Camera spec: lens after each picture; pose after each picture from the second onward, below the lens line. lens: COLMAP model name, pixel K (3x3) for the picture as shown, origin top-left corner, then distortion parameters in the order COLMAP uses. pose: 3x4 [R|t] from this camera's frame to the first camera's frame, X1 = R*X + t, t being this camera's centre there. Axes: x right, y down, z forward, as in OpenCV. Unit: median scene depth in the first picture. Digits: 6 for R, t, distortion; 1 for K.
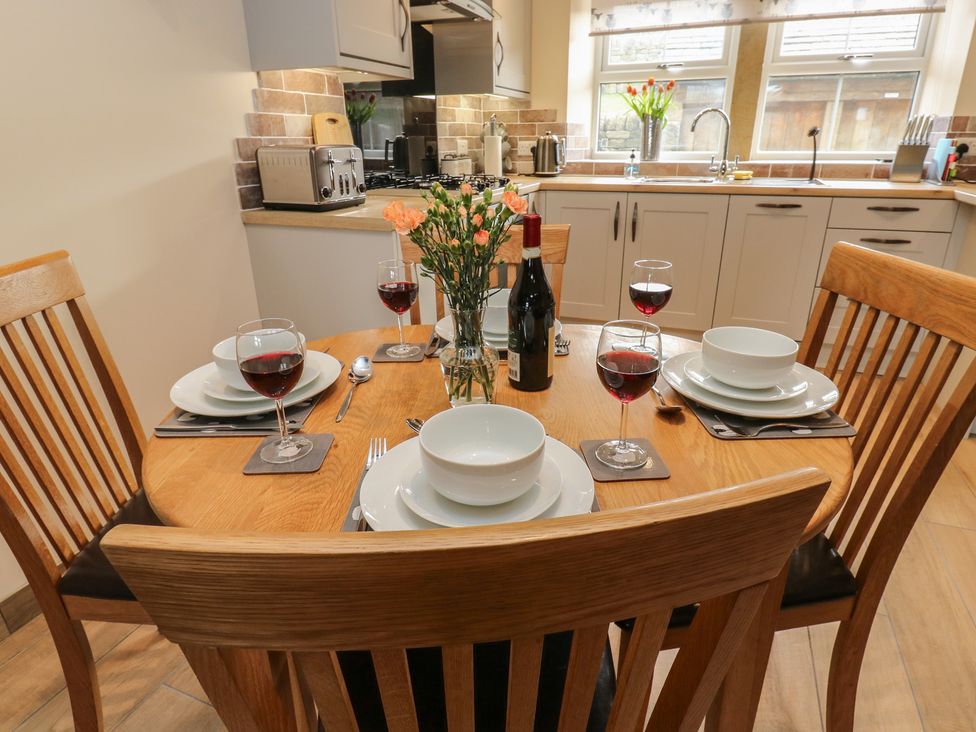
lens RADIAL K [[555.0, 0, 488.0], [0, 555.0, 366.0], [0, 0, 1]] dist [-0.004612, -0.010868]
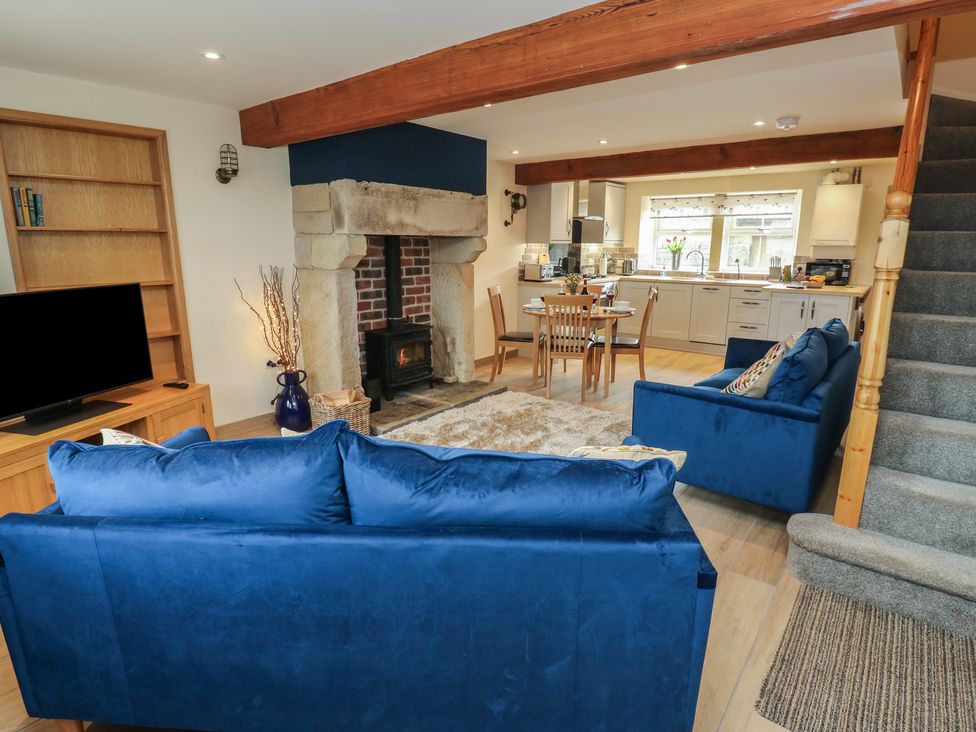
lens RADIAL K [[517.2, 0, 499.7], [0, 517.2, 360.7], [0, 0, 1]] dist [-0.004118, -0.002591]
pose [[0.963257, 0.073692, -0.258275, 0.187660], [-0.114535, 0.982508, -0.146833, 0.410692], [0.242937, 0.171020, 0.954848, -1.200418]]
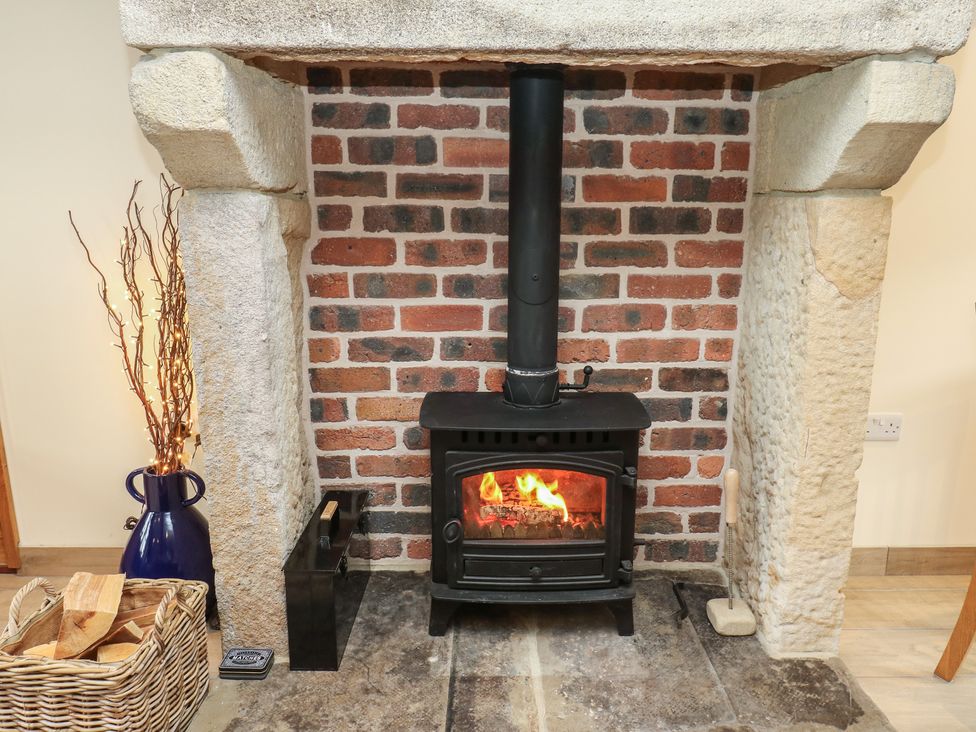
lens RADIAL K [[687.4, 0, 488.8], [0, 687.4, 359.3], [0, 0, 1]] dist [-0.003535, -0.002263]
pose [[0.389159, 0.216306, -0.895415, 0.035797], [-0.355046, 0.932158, 0.070874, 0.095731], [0.849999, 0.290332, 0.439556, -0.251745]]
